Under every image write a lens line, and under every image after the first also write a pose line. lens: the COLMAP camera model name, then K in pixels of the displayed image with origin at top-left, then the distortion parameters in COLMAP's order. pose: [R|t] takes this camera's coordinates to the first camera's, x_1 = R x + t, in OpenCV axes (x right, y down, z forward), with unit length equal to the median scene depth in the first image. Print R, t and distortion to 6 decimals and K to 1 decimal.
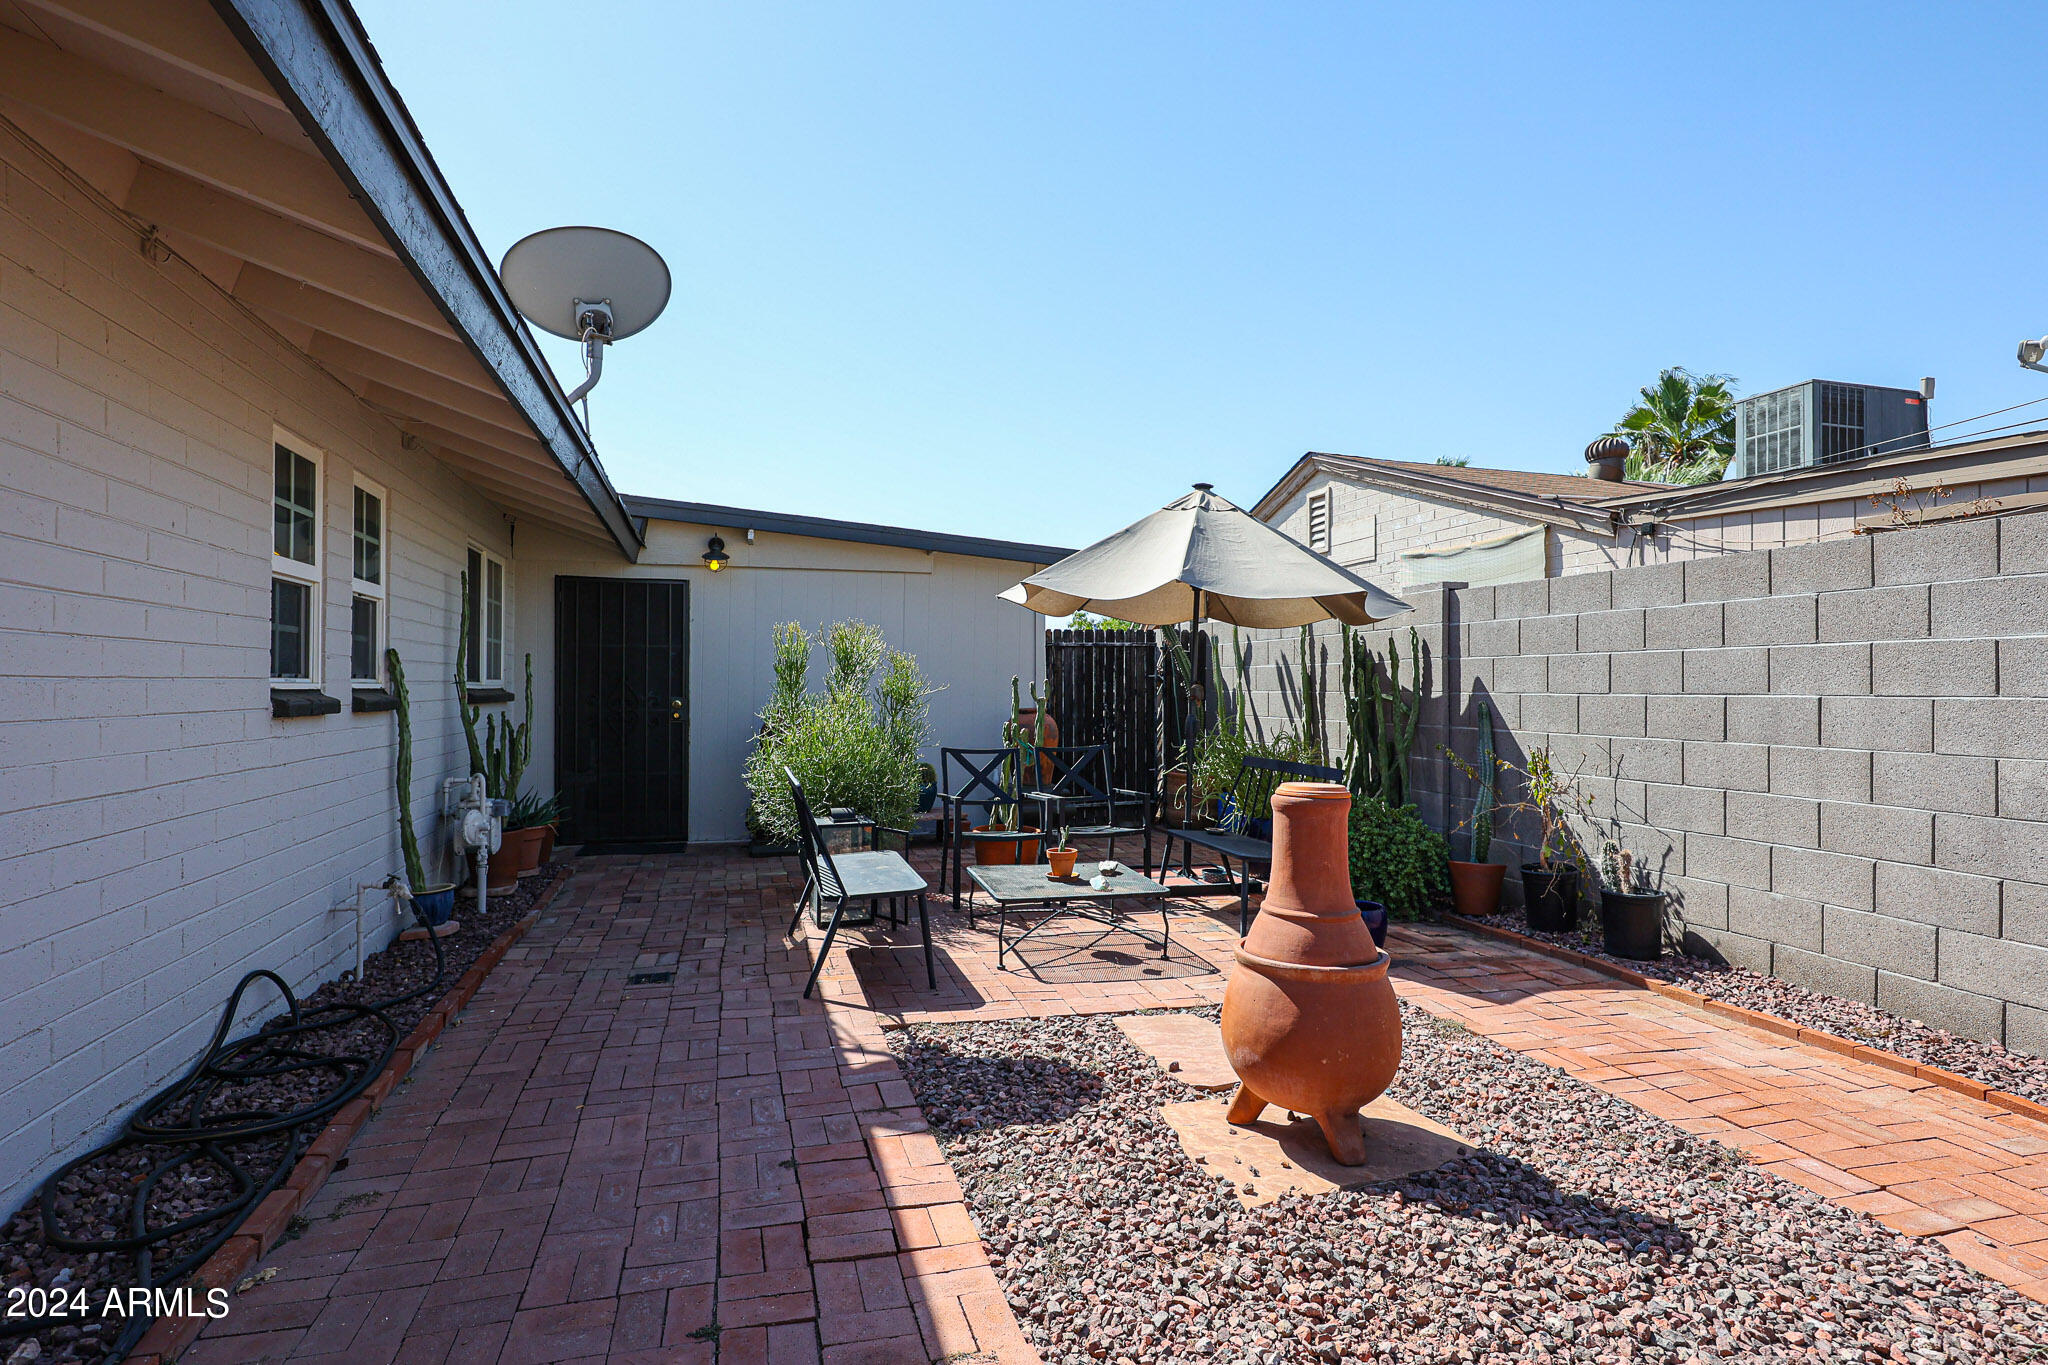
lens RADIAL K [[1020.6, 0, 1024.8], [0, 1020.6, 673.5], [0, 0, 1]] dist [0.001165, 0.002746]
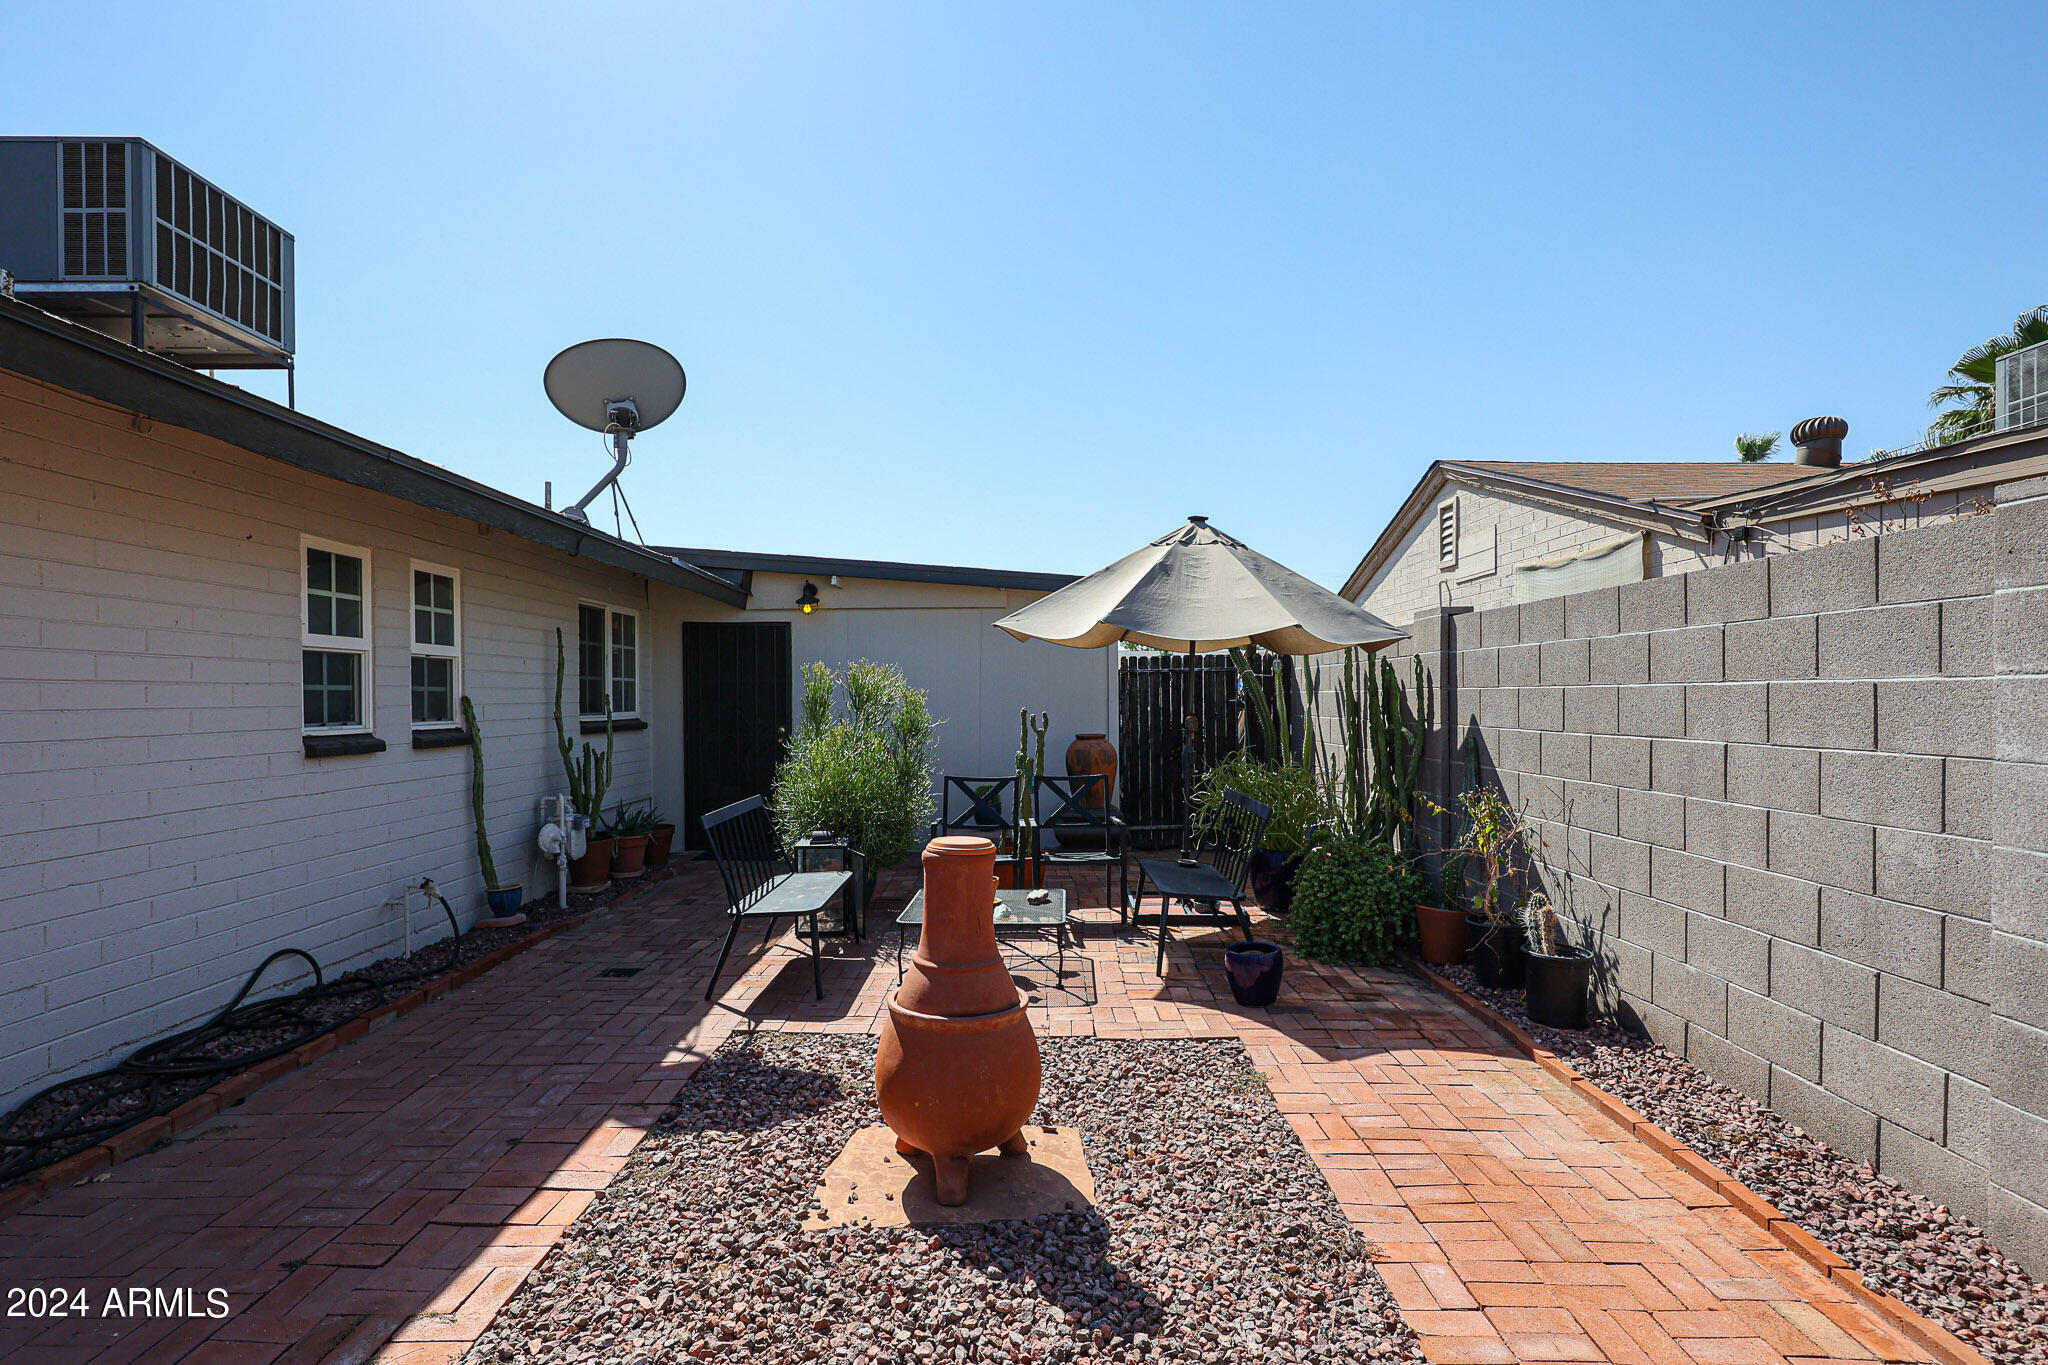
lens RADIAL K [[977.5, 0, 1022.2], [0, 977.5, 697.8], [0, 0, 1]] dist [0.002904, 0.000084]
pose [[0.960504, -0.008547, -0.278134, 0.382464], [0.012587, 0.999840, 0.012743, -0.029797], [0.277980, -0.015741, 0.960458, 0.034471]]
